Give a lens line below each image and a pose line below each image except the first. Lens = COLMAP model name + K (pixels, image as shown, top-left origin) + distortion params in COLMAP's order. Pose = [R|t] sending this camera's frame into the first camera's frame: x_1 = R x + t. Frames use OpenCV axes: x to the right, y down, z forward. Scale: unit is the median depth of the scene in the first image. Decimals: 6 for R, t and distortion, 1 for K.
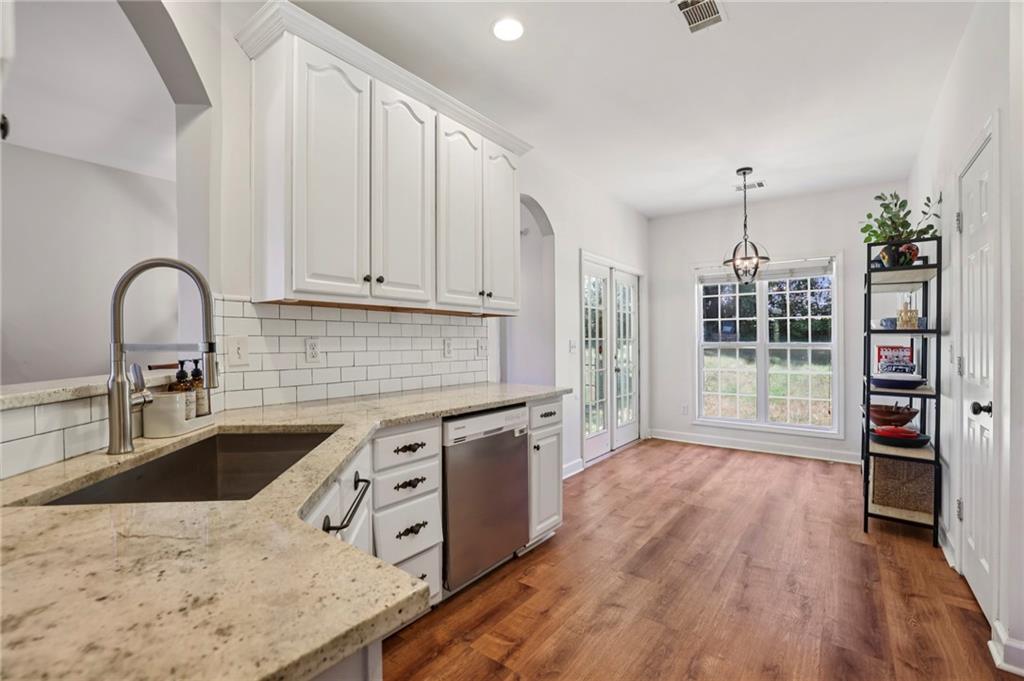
lens RADIAL K [[439.8, 0, 499.9], [0, 439.8, 339.3], [0, 0, 1]] dist [-0.066770, 0.015415]
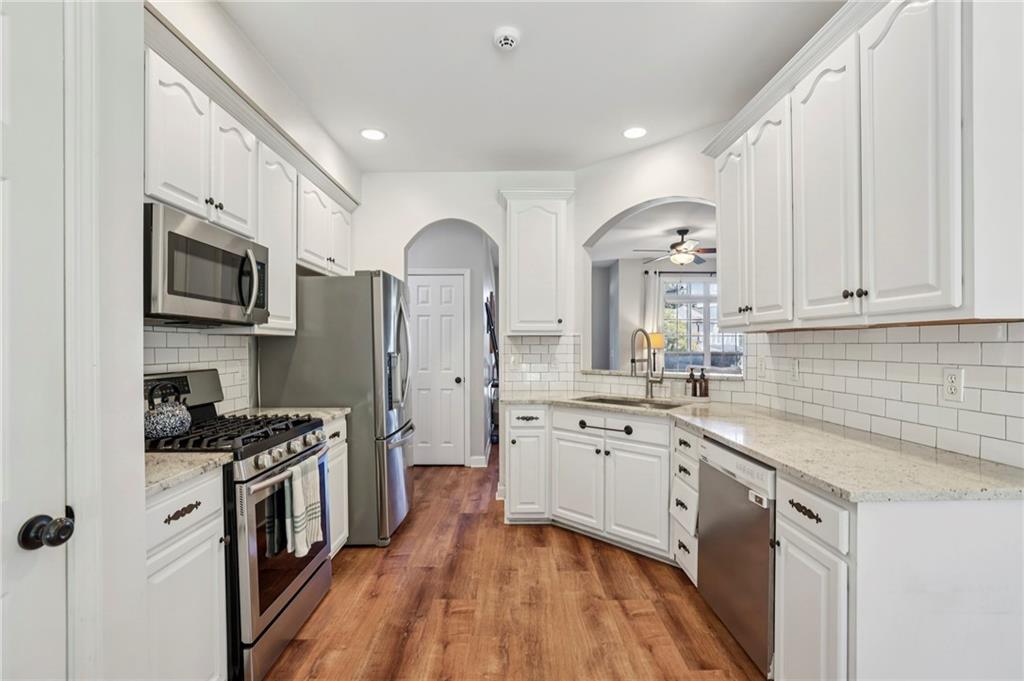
lens RADIAL K [[463.0, 0, 517.2], [0, 463.0, 352.0], [0, 0, 1]] dist [-0.057051, 0.024991]
pose [[-0.769995, 0.013302, -0.637911, 0.614547], [0.005597, 0.999885, 0.014094, -0.029316], [0.638025, 0.007282, -0.769981, 0.999476]]
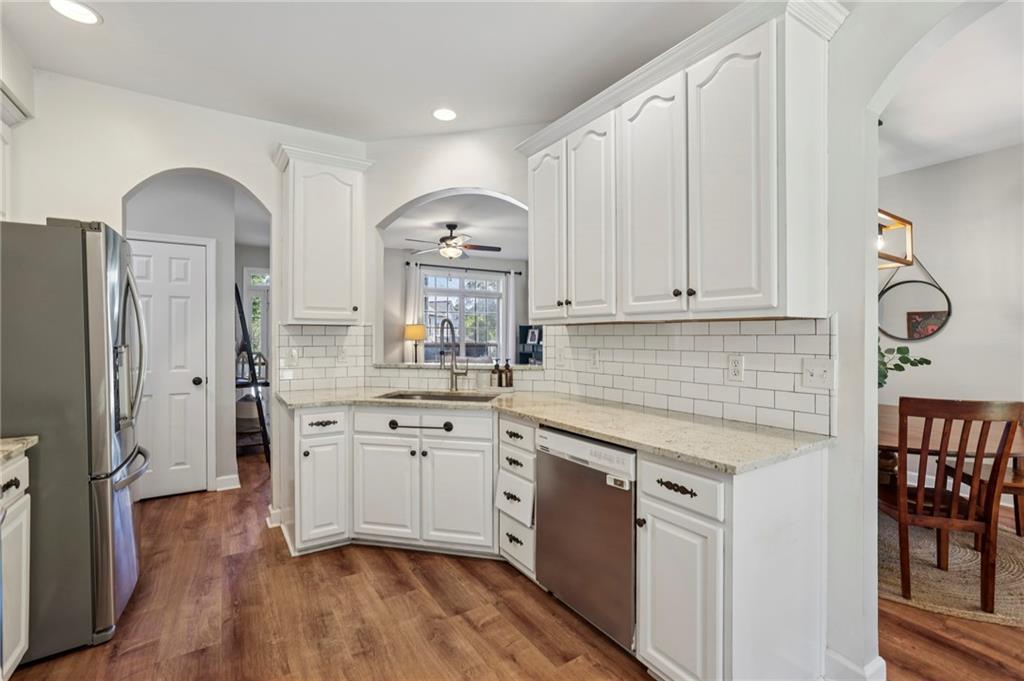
lens RADIAL K [[453.7, 0, 512.0], [0, 453.7, 340.5], [0, 0, 1]] dist [-0.035228, 0.017734]
pose [[-0.309119, 0.010242, -0.950968, 0.630762], [0.002419, 0.999947, 0.009983, -0.029451], [0.951020, 0.000786, -0.309128, 0.811470]]
